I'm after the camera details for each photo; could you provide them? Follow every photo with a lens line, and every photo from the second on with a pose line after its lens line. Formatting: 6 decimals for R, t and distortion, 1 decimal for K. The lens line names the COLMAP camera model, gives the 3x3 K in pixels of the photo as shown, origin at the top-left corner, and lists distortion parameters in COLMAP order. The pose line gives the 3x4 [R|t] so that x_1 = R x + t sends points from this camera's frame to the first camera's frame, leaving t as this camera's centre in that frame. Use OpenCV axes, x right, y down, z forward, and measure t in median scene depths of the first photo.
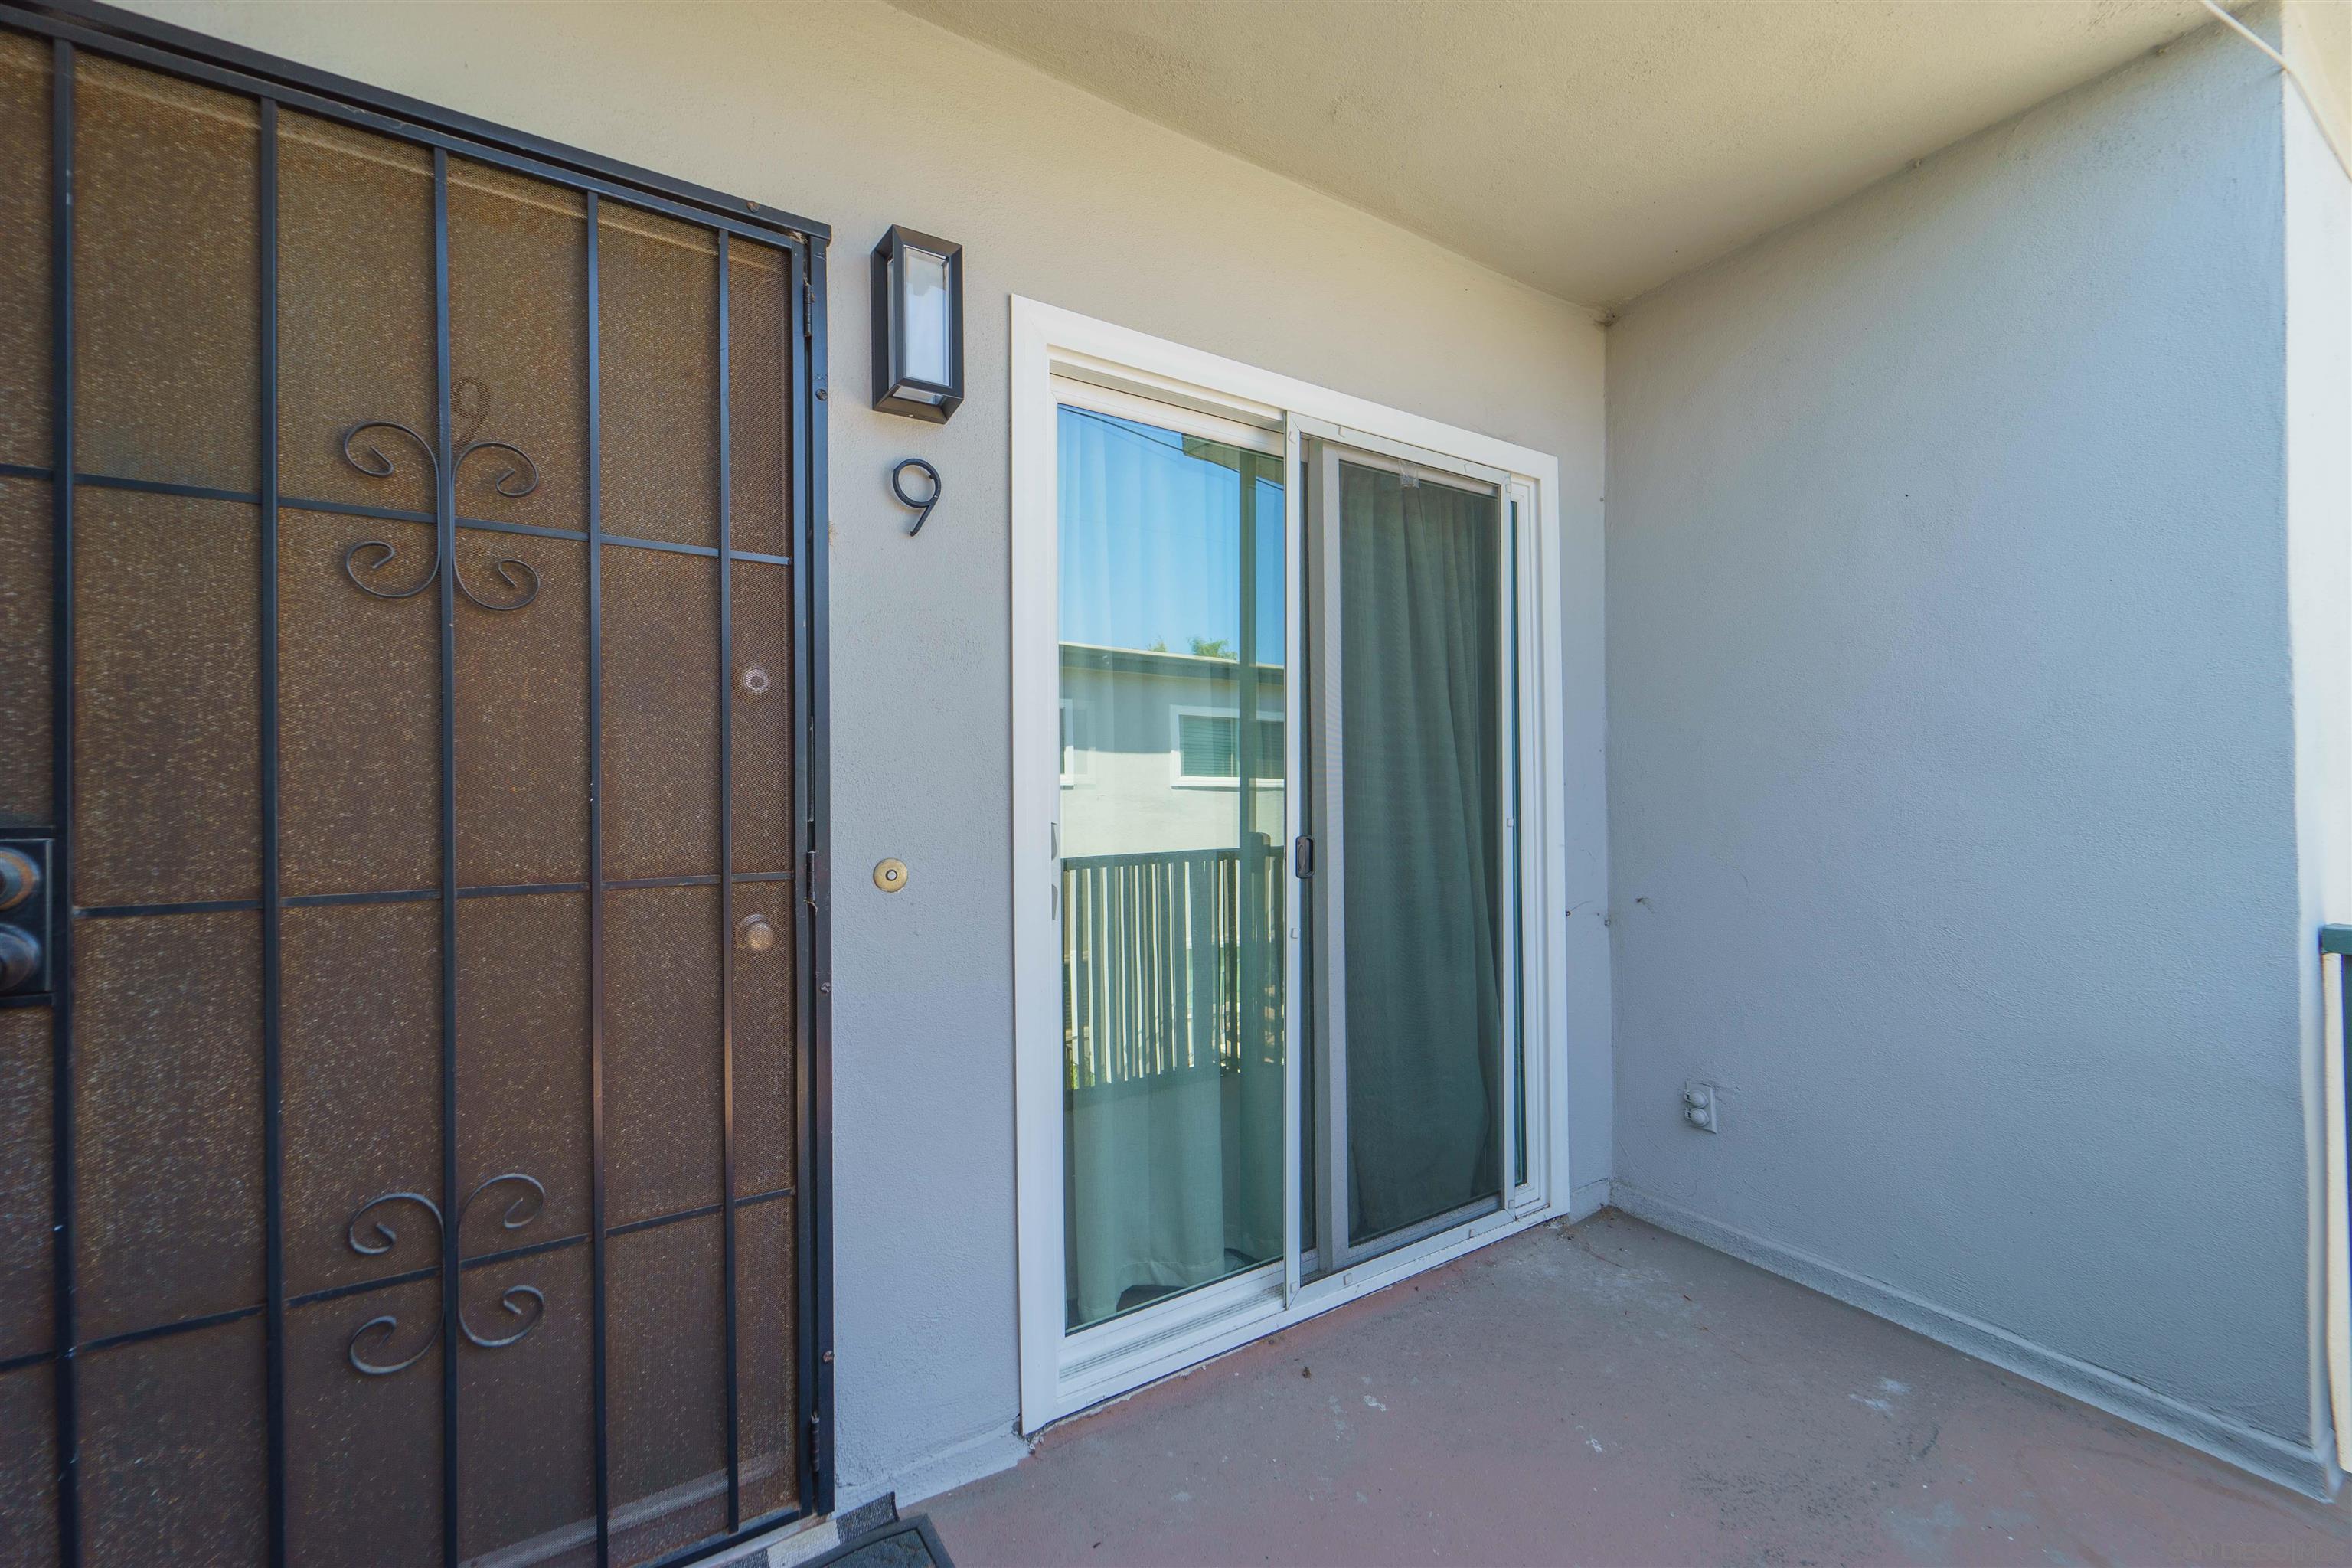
lens RADIAL K [[936.3, 0, 1176.6], [0, 936.3, 791.2], [0, 0, 1]] dist [0.004198, -0.002278]
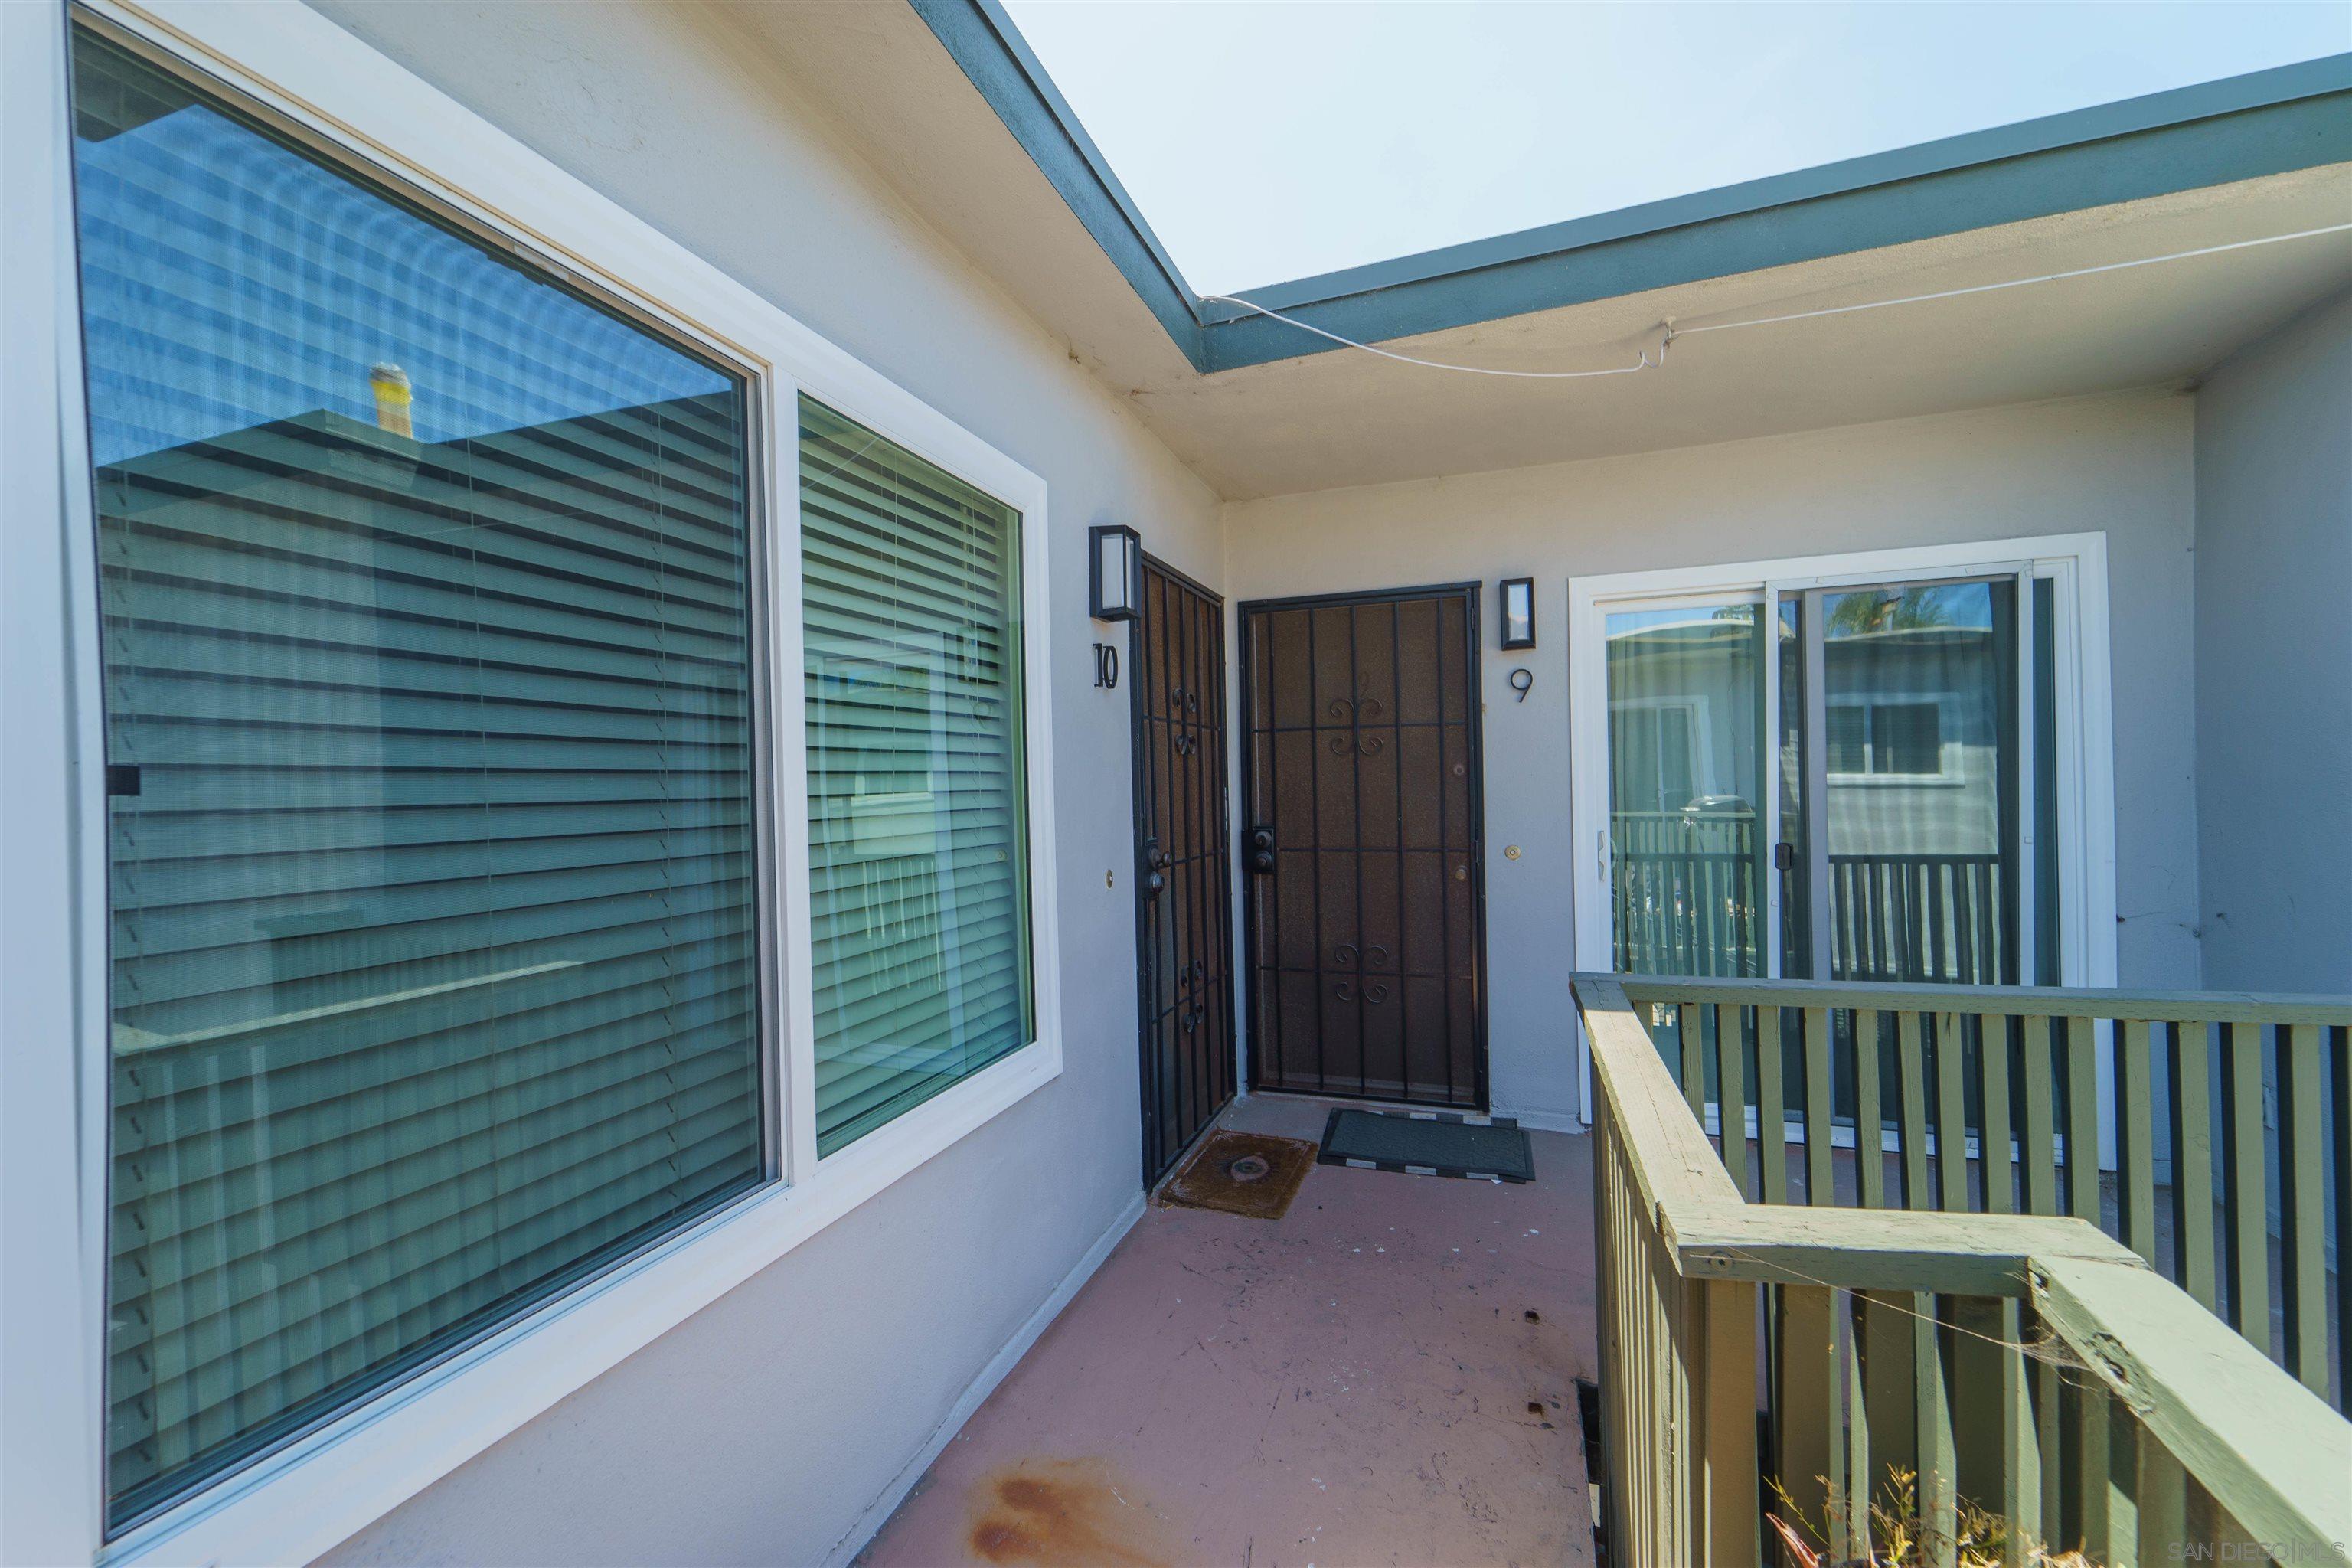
lens RADIAL K [[936.3, 0, 1178.3], [0, 936.3, 786.5], [0, 0, 1]] dist [0.004198, -0.002278]
pose [[0.600312, -0.003965, -0.799756, 1.221615], [0.016483, 0.999837, 0.007415, -0.120289], [0.799596, -0.017634, 0.600279, -1.208984]]
